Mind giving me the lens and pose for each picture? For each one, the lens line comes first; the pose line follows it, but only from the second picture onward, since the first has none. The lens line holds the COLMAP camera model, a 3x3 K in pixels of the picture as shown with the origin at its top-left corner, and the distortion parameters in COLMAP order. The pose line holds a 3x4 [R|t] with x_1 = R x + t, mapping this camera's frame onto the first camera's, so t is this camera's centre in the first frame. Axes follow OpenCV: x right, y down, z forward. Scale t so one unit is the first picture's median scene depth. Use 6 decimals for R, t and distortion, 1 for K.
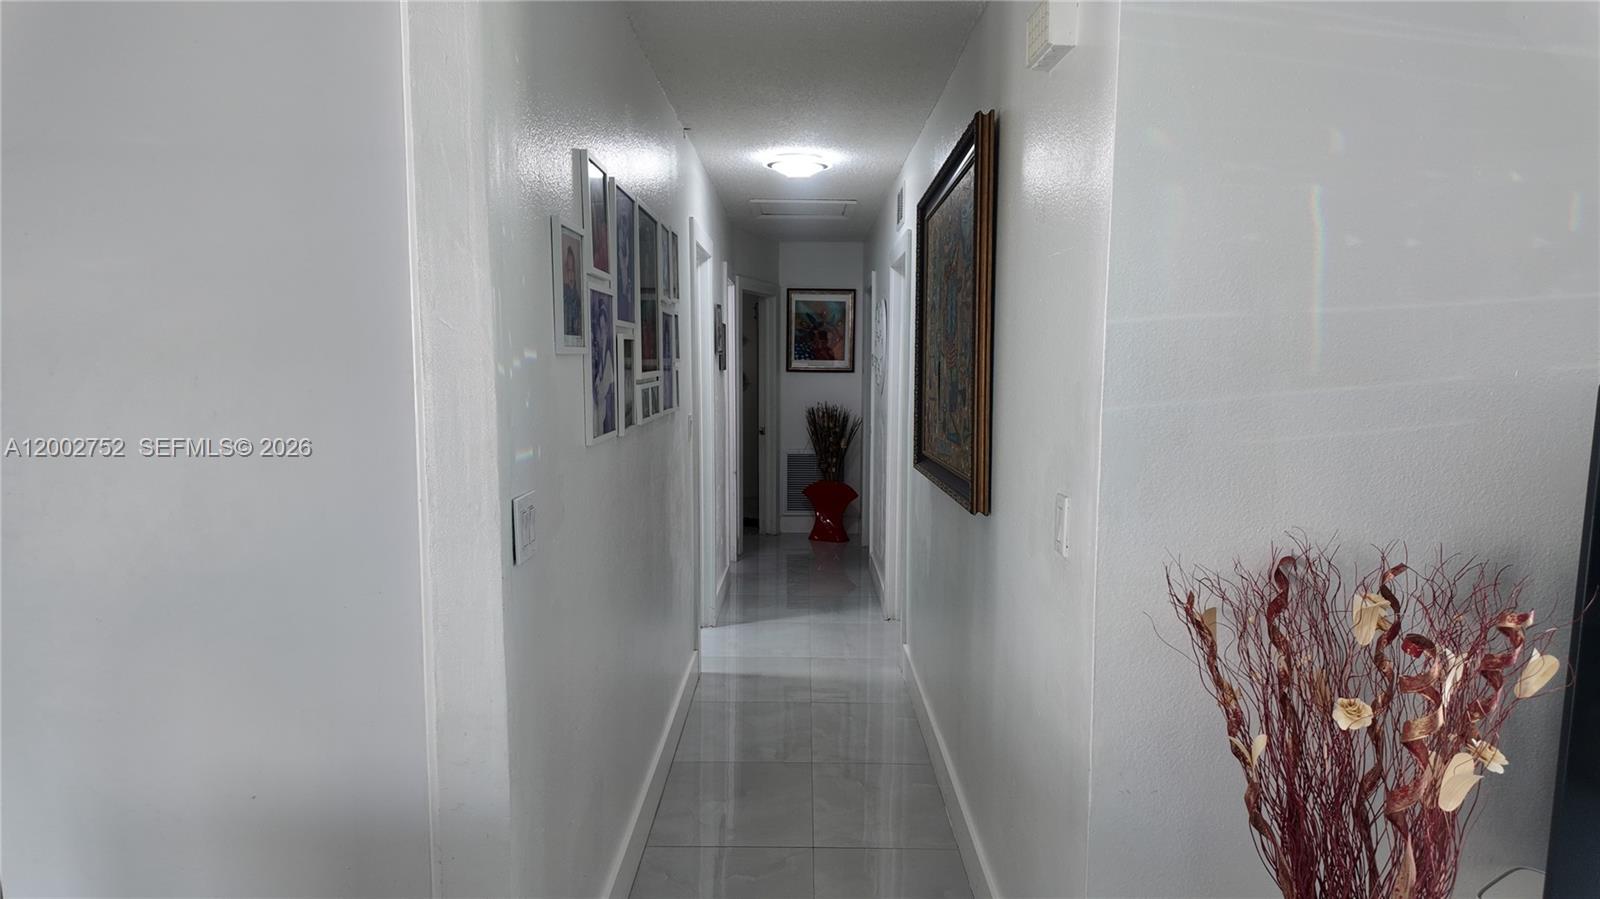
lens RADIAL K [[913.2, 0, 800.5], [0, 913.2, 459.1], [0, 0, 1]] dist [0.053714, -0.053103]
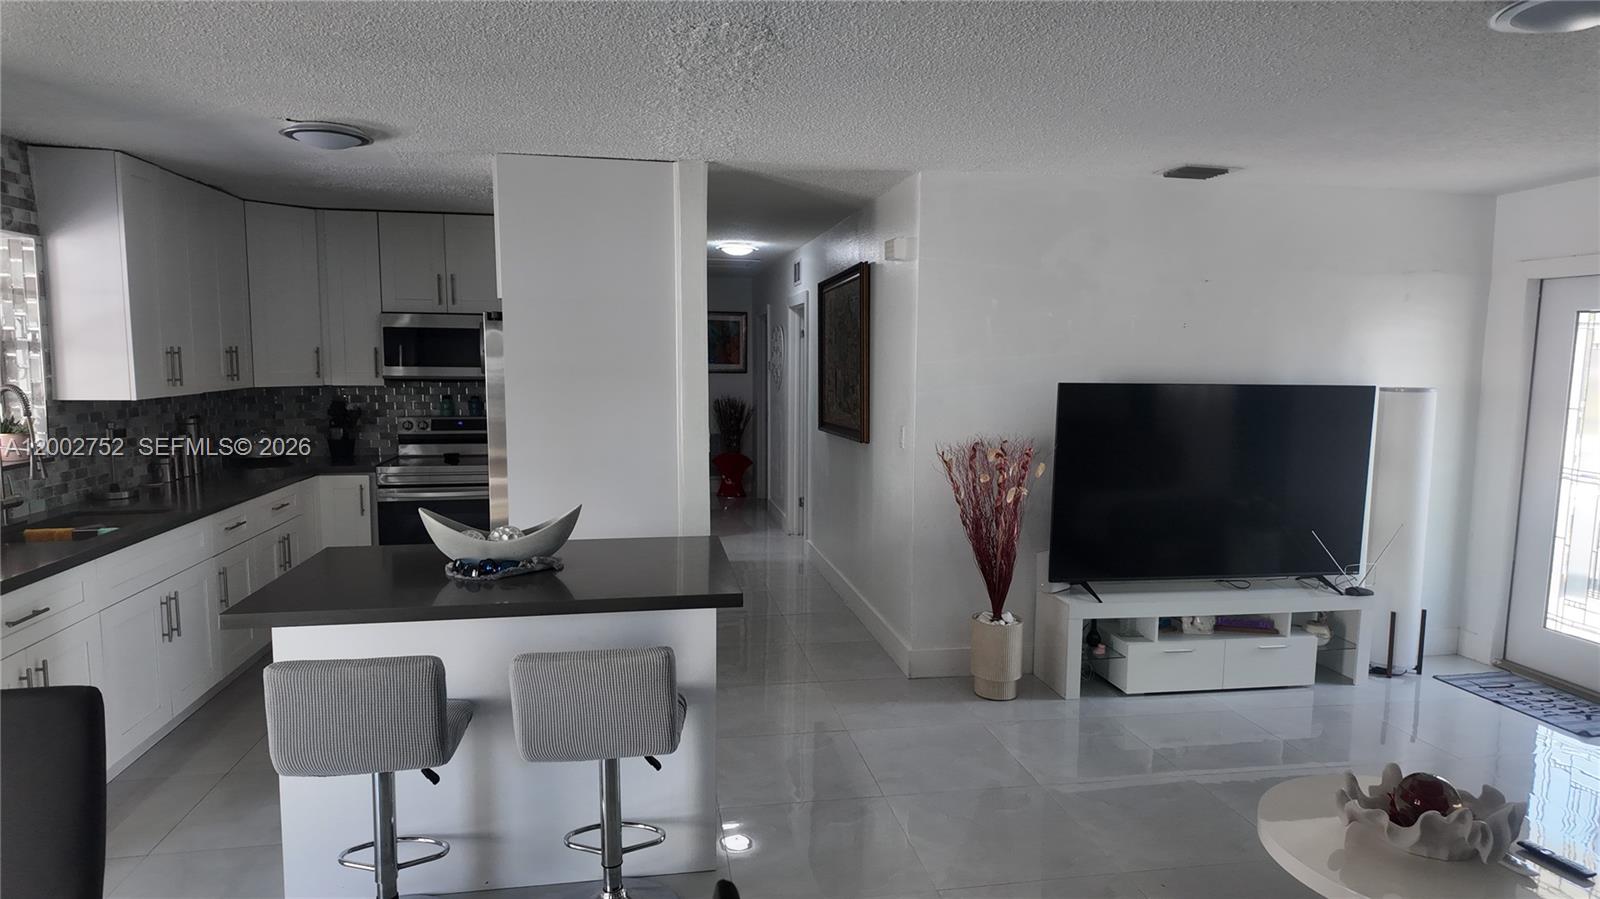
lens RADIAL K [[913.2, 0, 800.5], [0, 913.2, 459.1], [0, 0, 1]] dist [0.053714, -0.053103]
pose [[0.983593, -0.021177, 0.179154, -0.227851], [0.020315, 0.999772, 0.006646, 0.053730], [-0.179254, -0.002897, 0.983799, -0.736822]]
